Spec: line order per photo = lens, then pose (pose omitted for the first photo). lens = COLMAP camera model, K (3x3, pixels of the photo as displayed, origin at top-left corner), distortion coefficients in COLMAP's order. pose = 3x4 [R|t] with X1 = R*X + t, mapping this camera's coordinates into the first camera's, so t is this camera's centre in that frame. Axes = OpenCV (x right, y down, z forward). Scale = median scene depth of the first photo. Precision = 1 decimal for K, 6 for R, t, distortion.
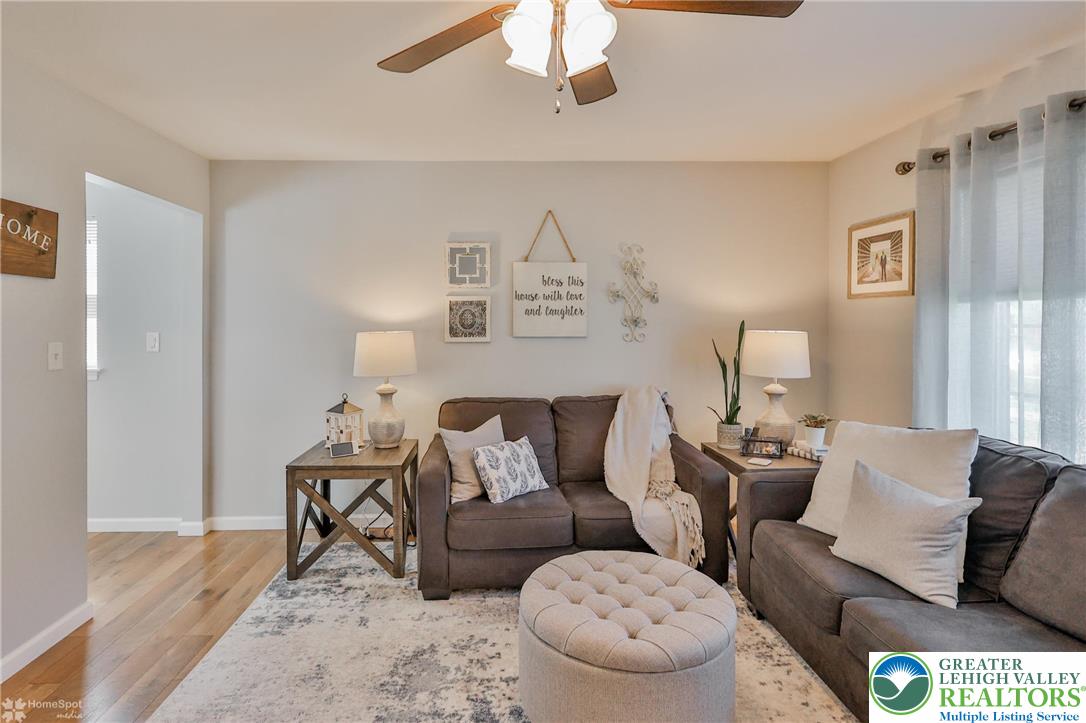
lens RADIAL K [[551.1, 0, 522.5], [0, 551.1, 324.8], [0, 0, 1]] dist [0.005703, 0.001946]
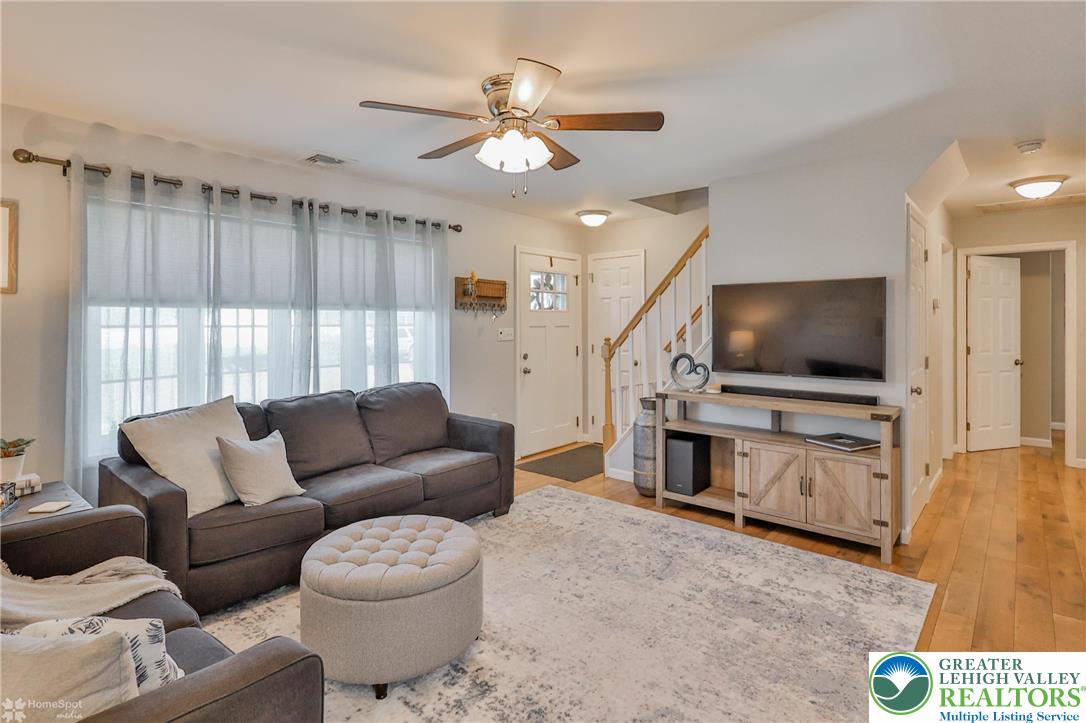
lens RADIAL K [[551.1, 0, 551.4], [0, 551.1, 322.8], [0, 0, 1]] dist [0.005703, 0.001946]
pose [[-0.729095, 0.013764, 0.684274, -0.541872], [0.011571, 0.999903, -0.007784, 0.011538], [-0.684315, 0.002243, -0.729183, 1.001677]]
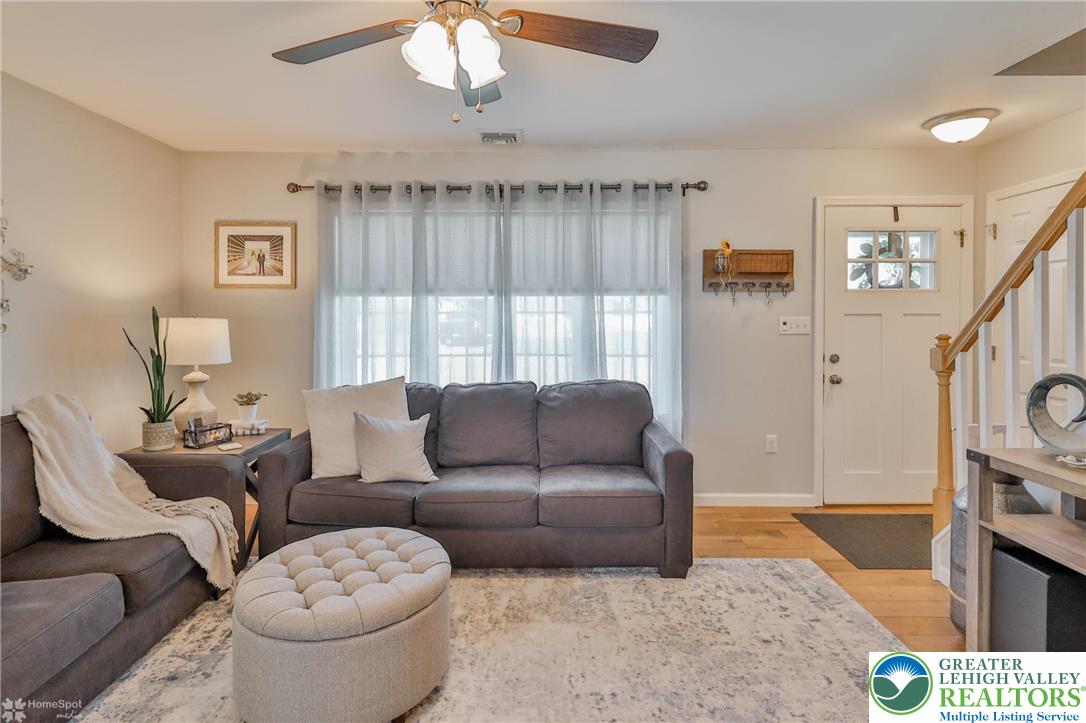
lens RADIAL K [[551.1, 0, 524.7], [0, 551.1, 319.5], [0, 0, 1]] dist [0.005703, 0.001946]
pose [[0.053049, -0.005355, 0.998578, -0.505213], [0.002679, 0.999983, 0.005220, 0.011821], [-0.998588, 0.002398, 0.053062, 0.378591]]
